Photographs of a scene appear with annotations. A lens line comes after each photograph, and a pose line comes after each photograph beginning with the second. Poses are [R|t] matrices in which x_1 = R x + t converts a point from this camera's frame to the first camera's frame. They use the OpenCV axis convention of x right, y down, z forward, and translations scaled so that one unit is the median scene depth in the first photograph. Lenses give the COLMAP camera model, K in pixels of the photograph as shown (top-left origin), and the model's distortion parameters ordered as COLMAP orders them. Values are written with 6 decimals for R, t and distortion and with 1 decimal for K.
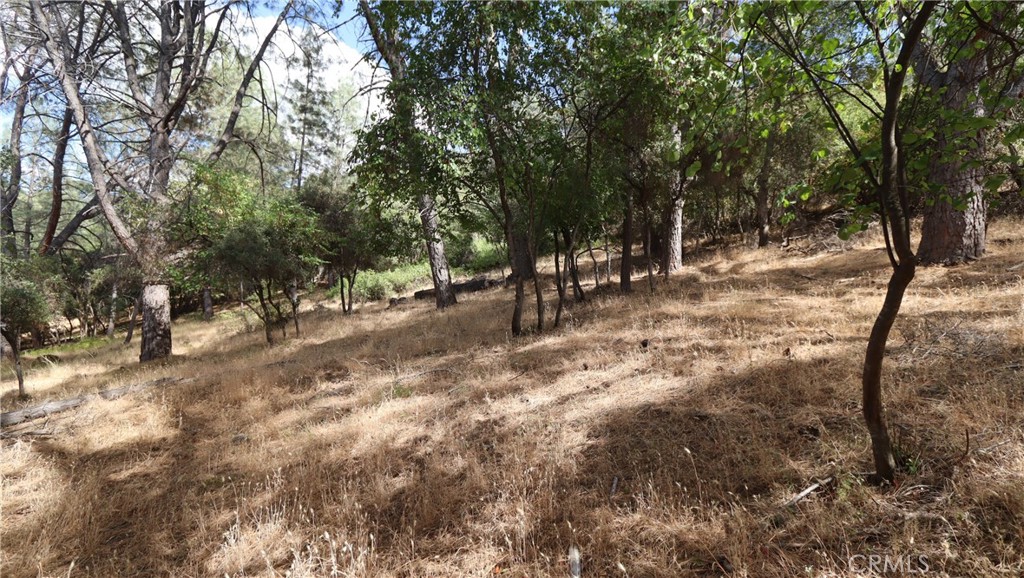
lens RADIAL K [[485.4, 0, 508.8], [0, 485.4, 285.5], [0, 0, 1]] dist [0.001192, 0.000126]
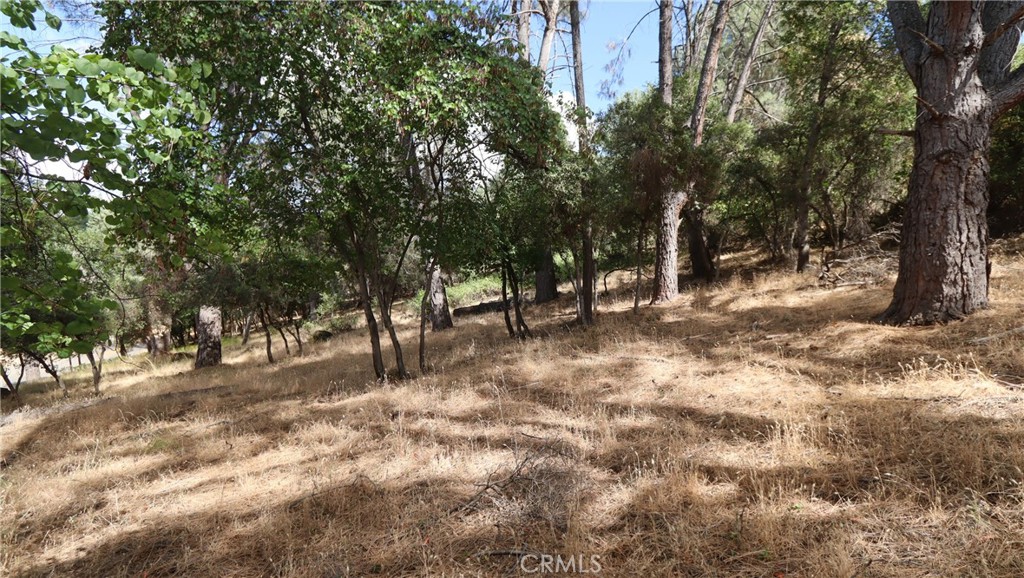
lens RADIAL K [[485.4, 0, 516.2], [0, 485.4, 282.4], [0, 0, 1]] dist [0.001192, 0.000126]
pose [[0.955415, 0.008713, -0.295137, 0.562318], [-0.011657, 0.999898, -0.008217, -0.088657], [0.295035, 0.011291, 0.955420, 0.175614]]
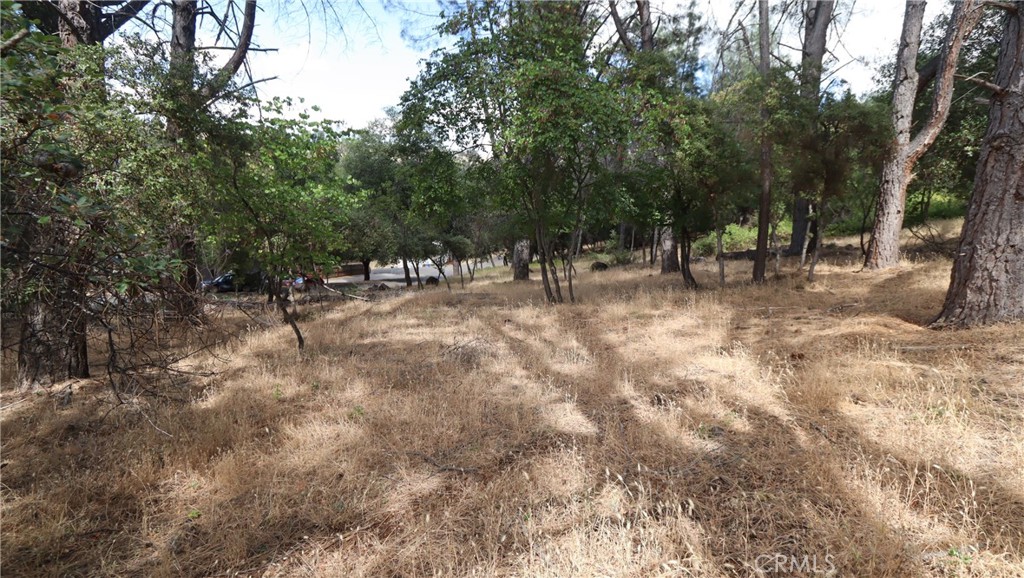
lens RADIAL K [[485.4, 0, 511.7], [0, 485.4, 290.4], [0, 0, 1]] dist [0.001192, 0.000126]
pose [[0.517814, 0.171064, -0.838216, 1.141247], [-0.041554, 0.983677, 0.175079, -0.179272], [0.854483, -0.055828, 0.516471, 0.198731]]
